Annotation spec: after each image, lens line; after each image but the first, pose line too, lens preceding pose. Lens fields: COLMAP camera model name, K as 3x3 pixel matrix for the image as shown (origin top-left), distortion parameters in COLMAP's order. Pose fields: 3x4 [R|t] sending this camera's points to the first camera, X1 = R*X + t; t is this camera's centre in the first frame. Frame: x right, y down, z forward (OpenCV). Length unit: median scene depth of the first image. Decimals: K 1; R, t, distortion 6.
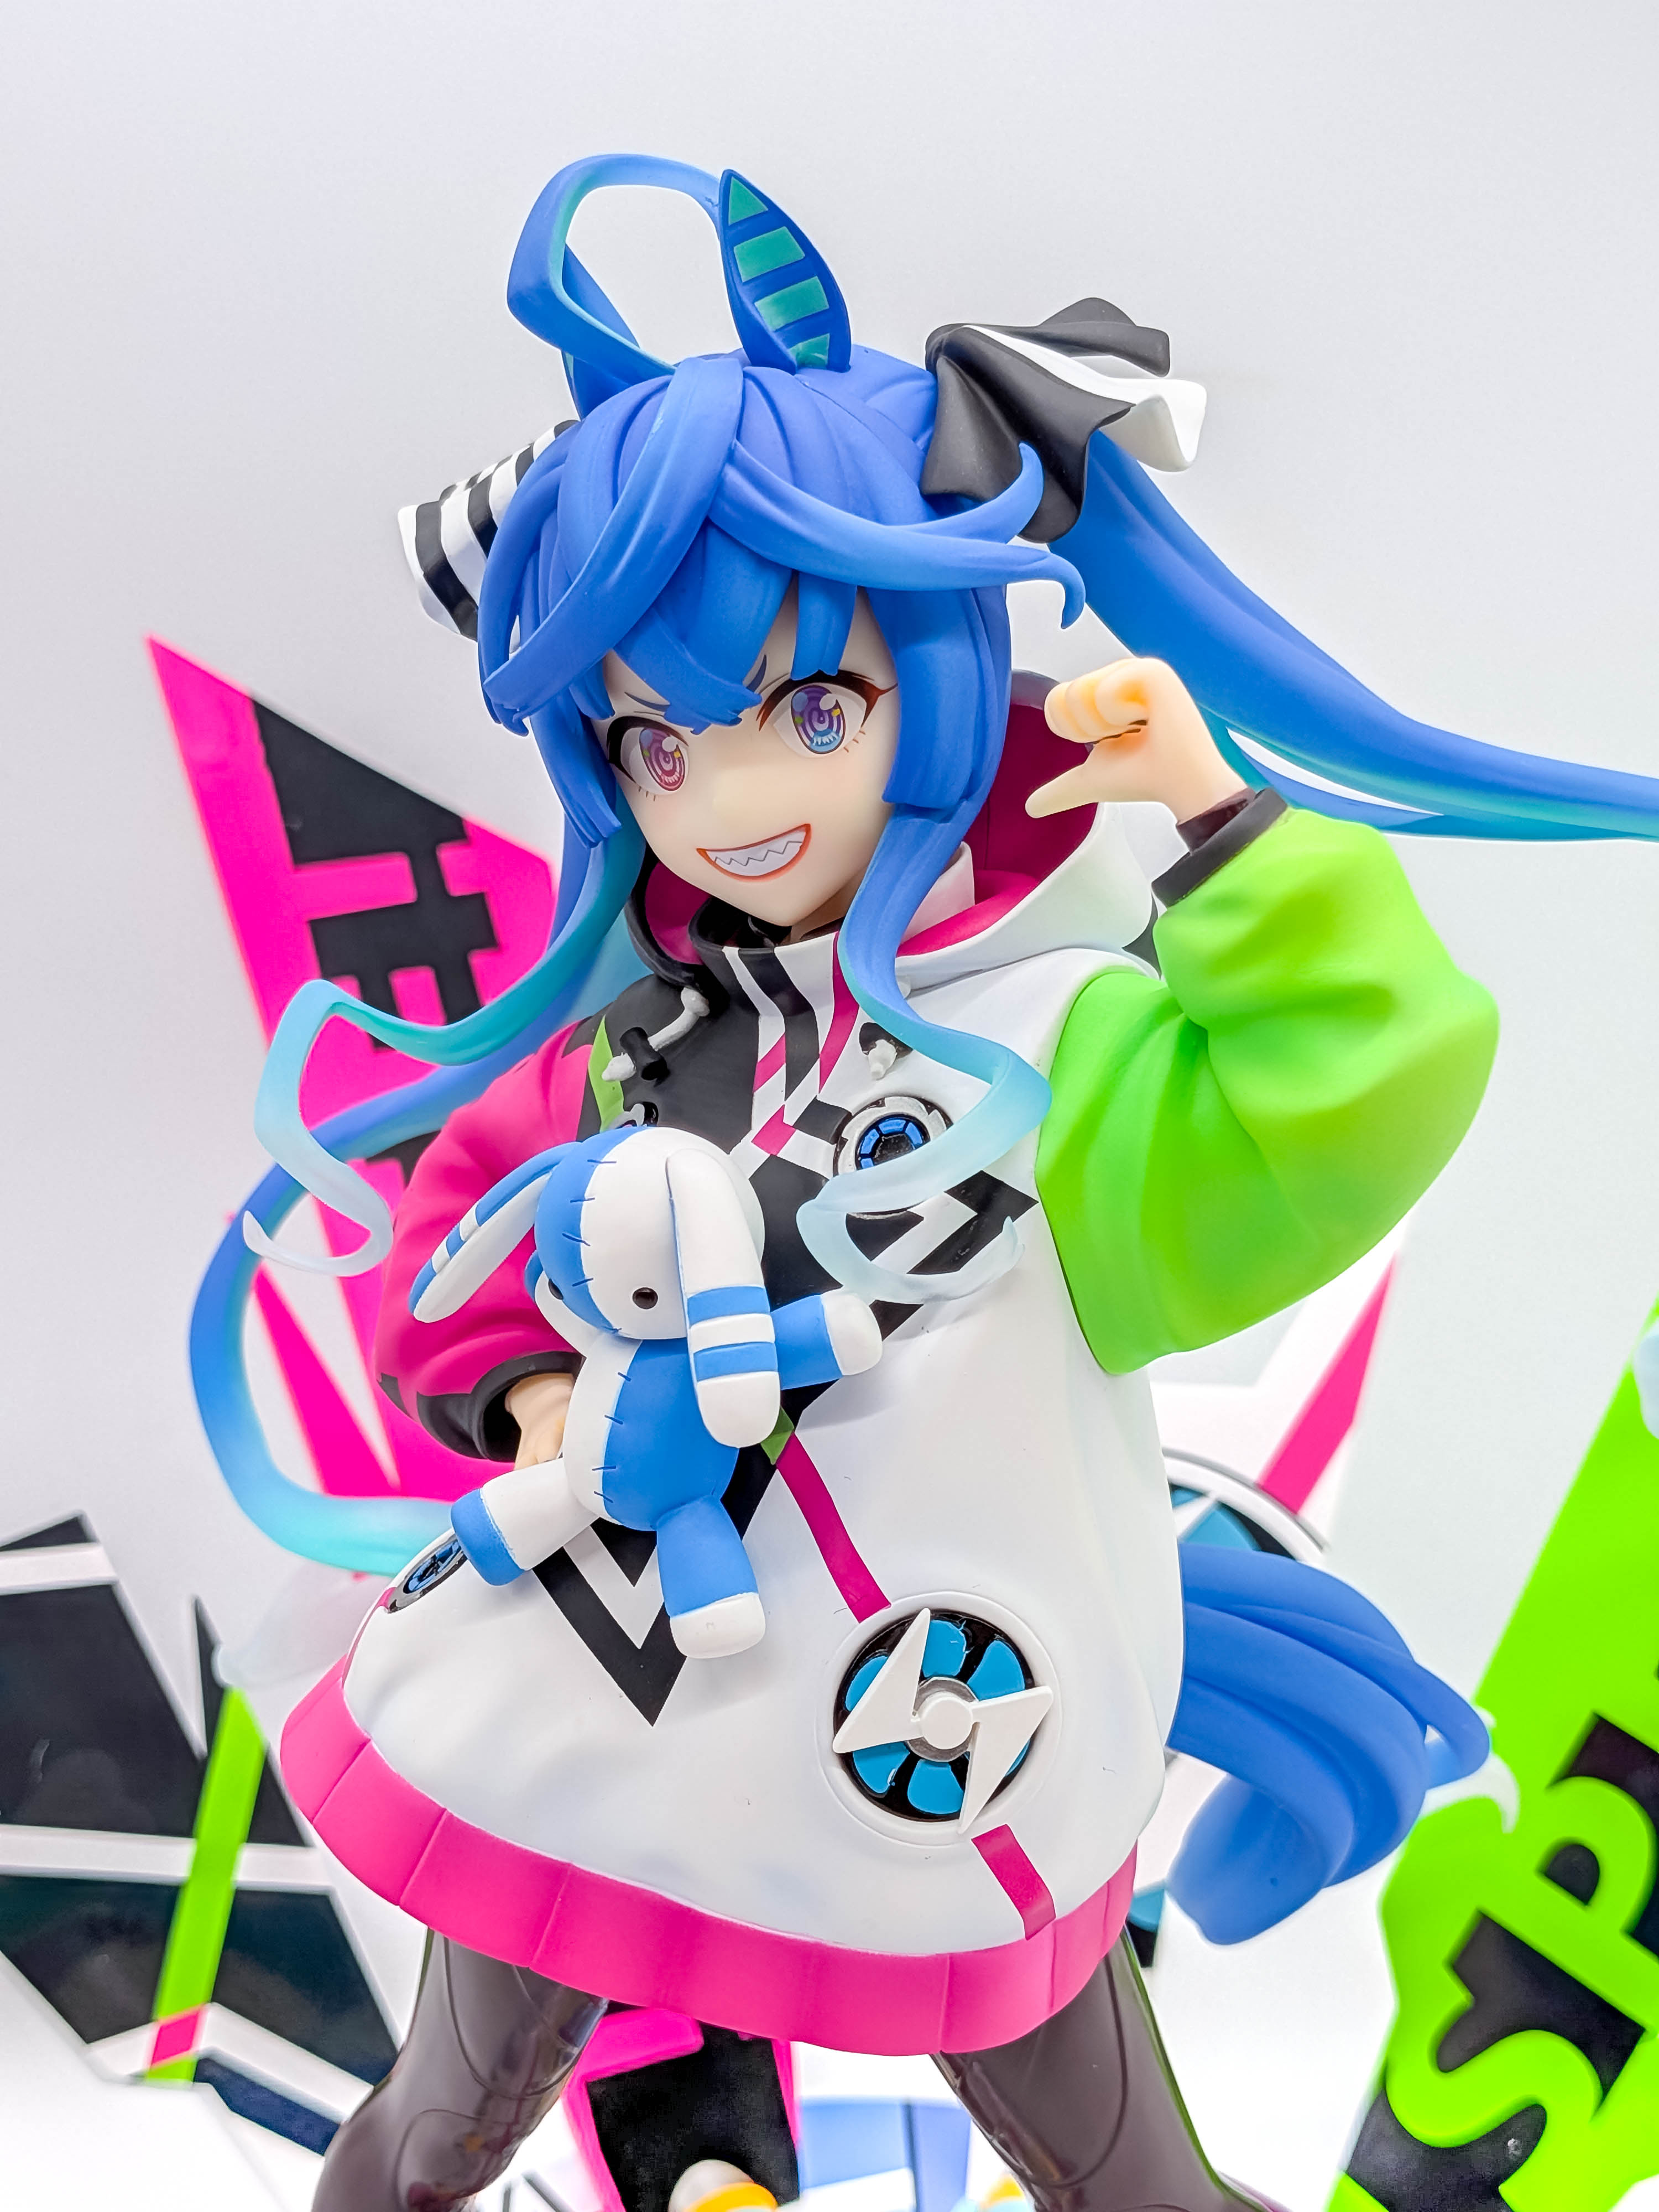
lens RADIAL K [[3243.4, 0, 759.4], [0, 3243.4, 1104.2], [0, 0, 1]] dist [0.117762, -0.193788]
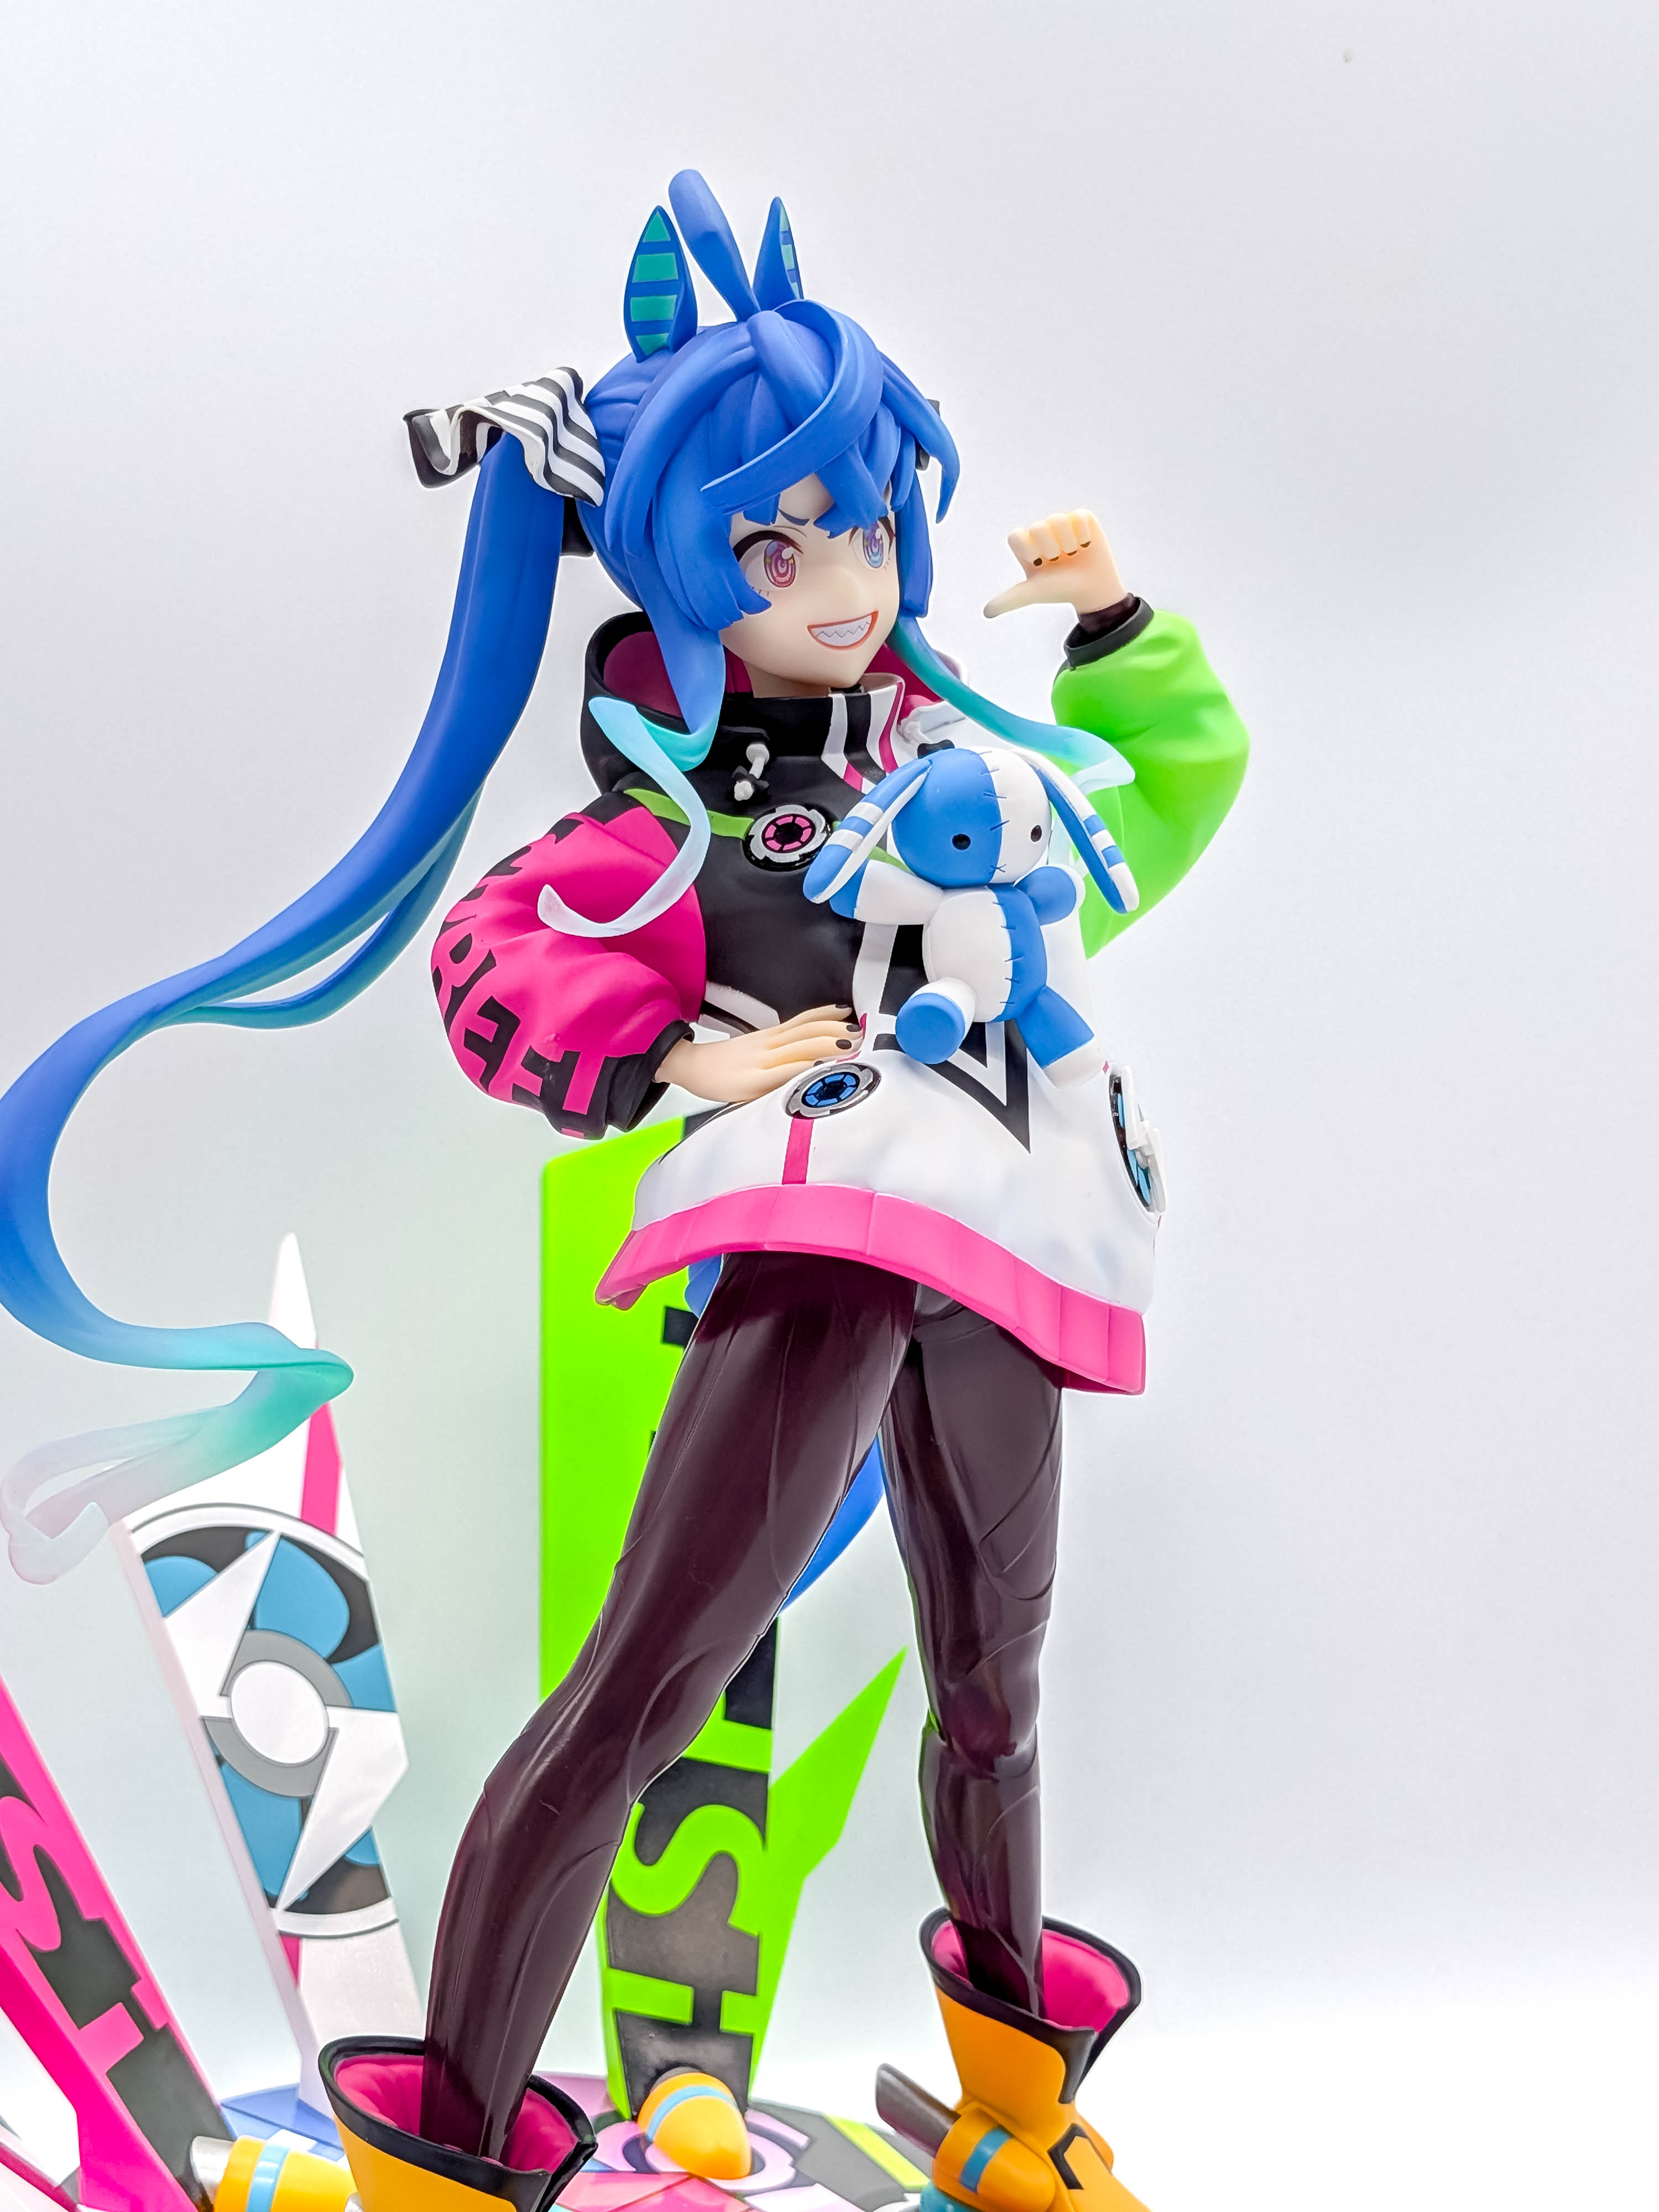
lens RADIAL K [[3178.2, 0, 788.3], [0, 3178.2, 1178.9], [0, 0, 1]] dist [0.165714, -0.399203]
pose [[0.484037, 0.042487, 0.874015, -1.295074], [0.257662, 0.947618, -0.188761, 0.434089], [-0.836252, 0.316568, 0.447735, 0.460902]]
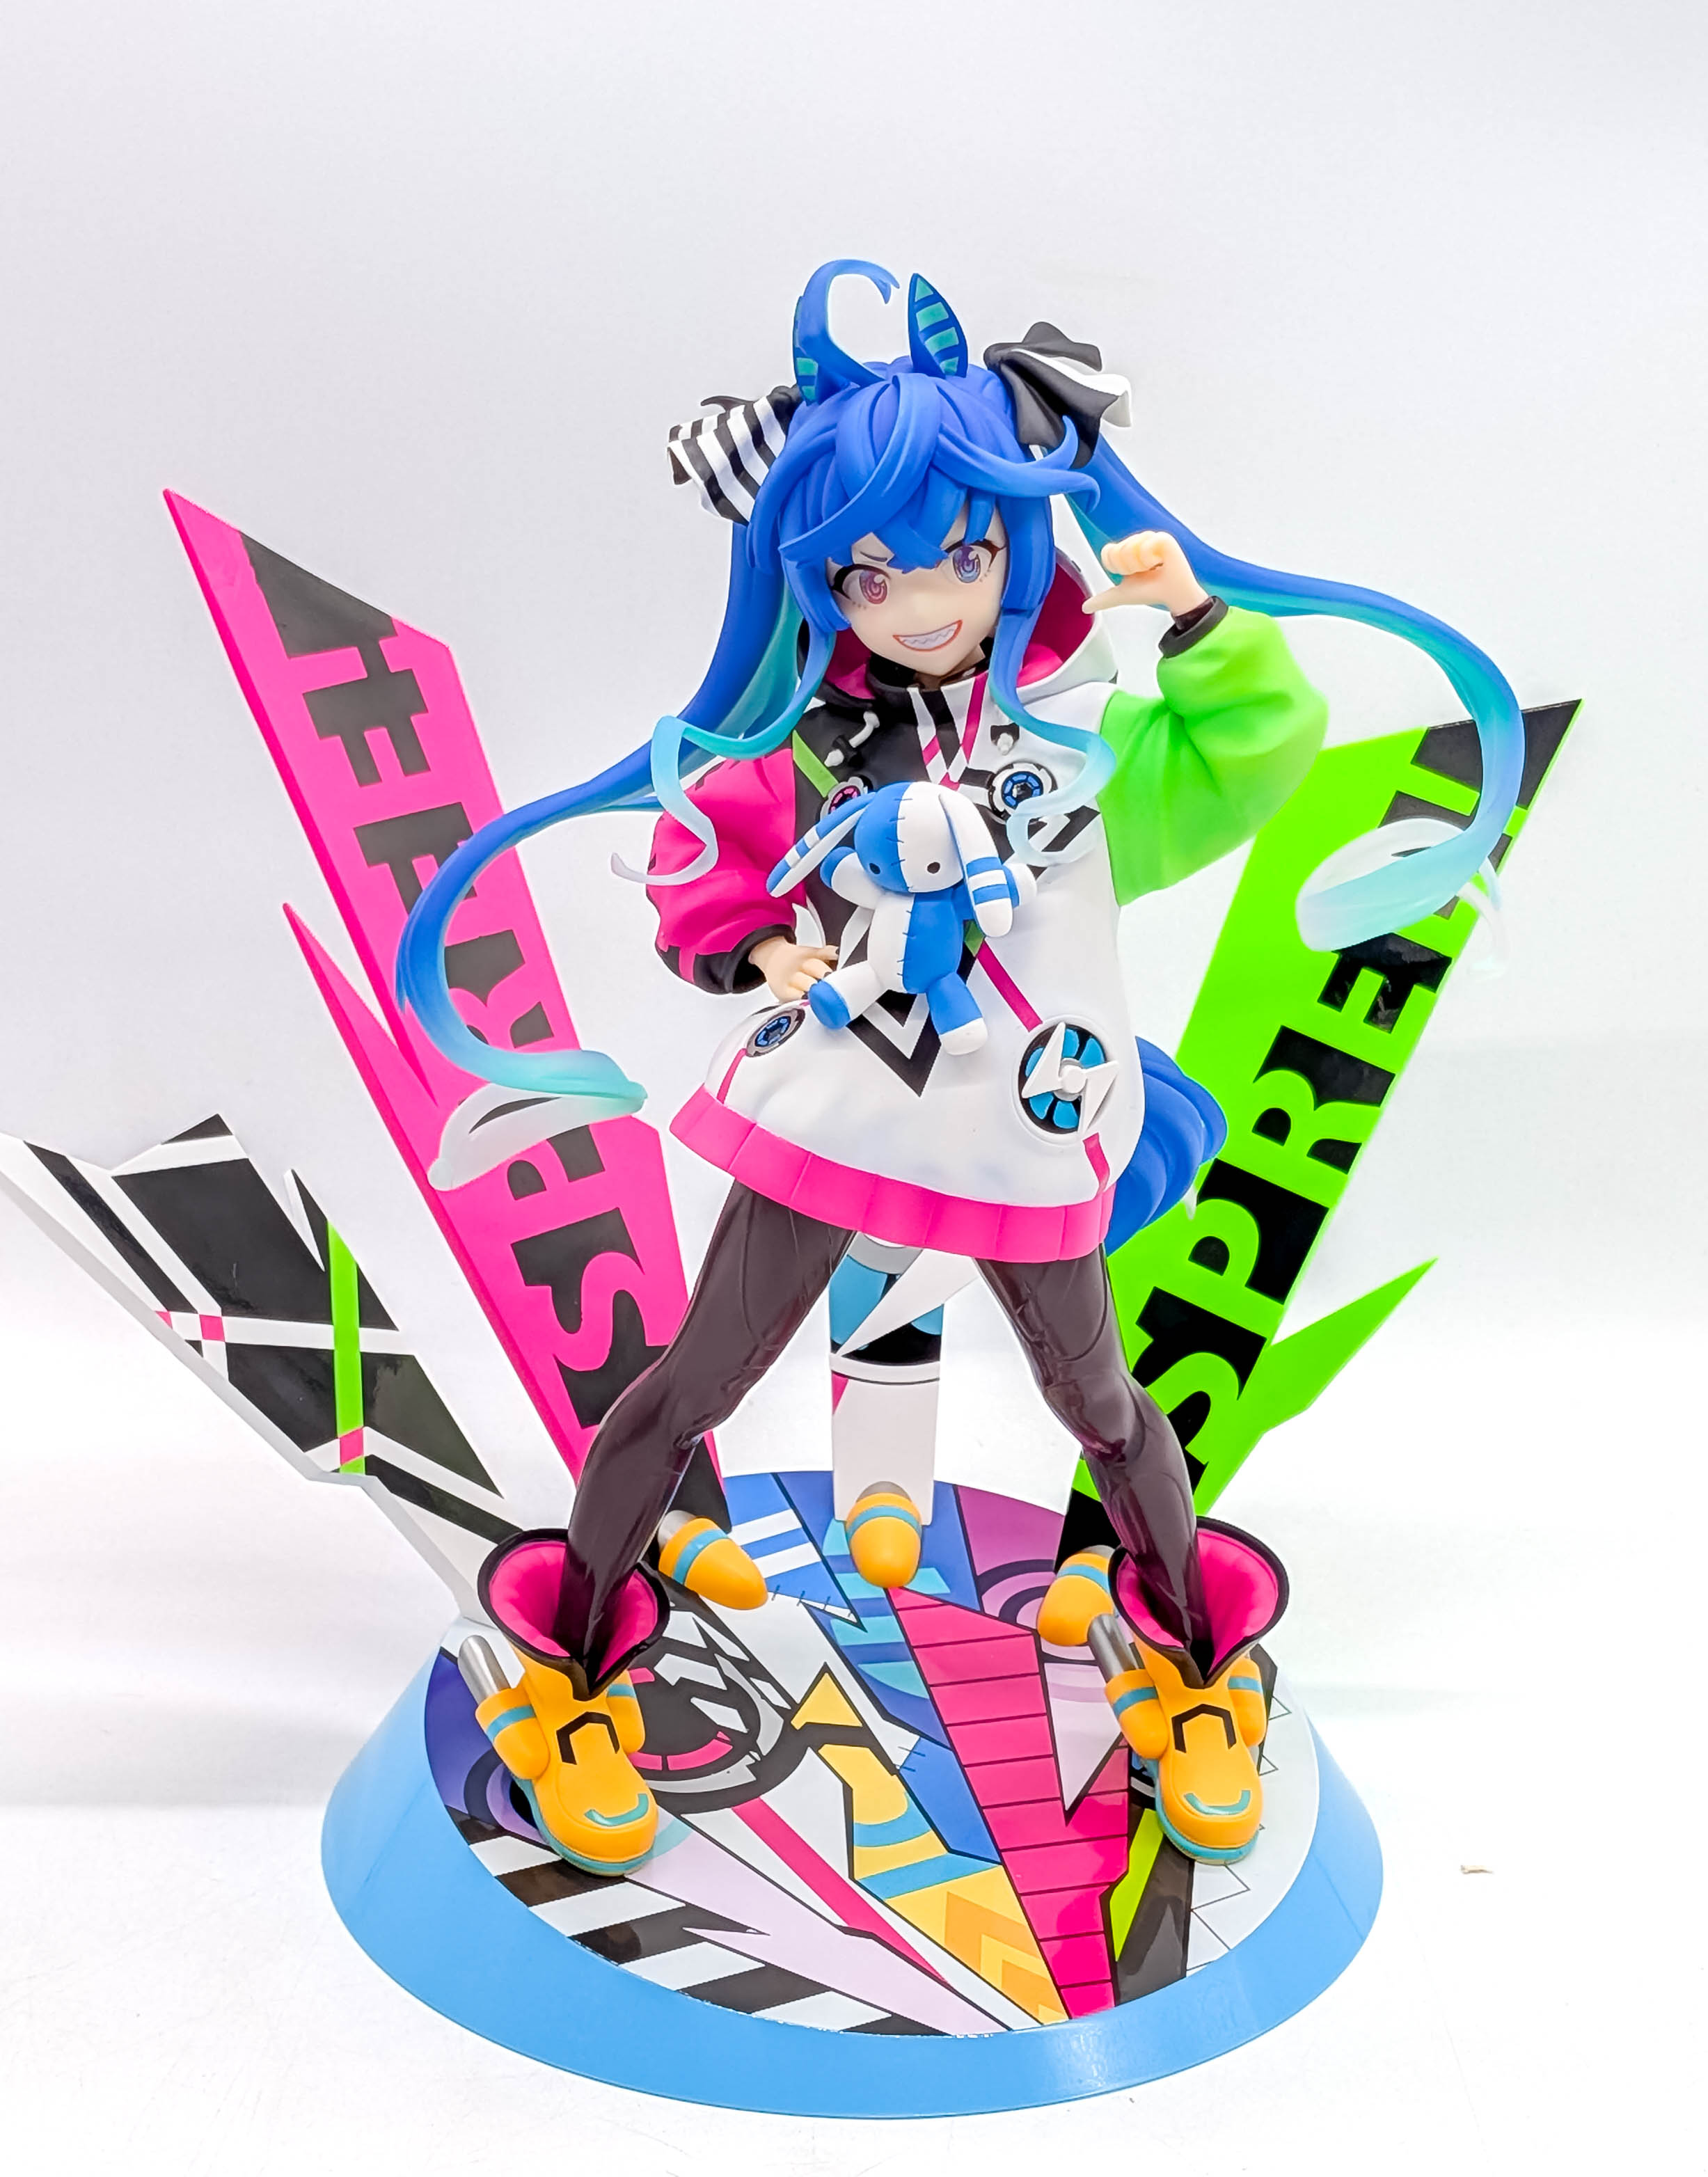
lens RADIAL K [[3983.8, 0, 855.9], [0, 3983.8, 1139.0], [0, 0, 1]] dist [0.146992, 0.082056]
pose [[0.942014, -0.069694, 0.328258, -0.831026], [0.052407, 0.996747, 0.061230, 0.069198], [-0.331457, -0.040476, 0.942602, -1.185869]]
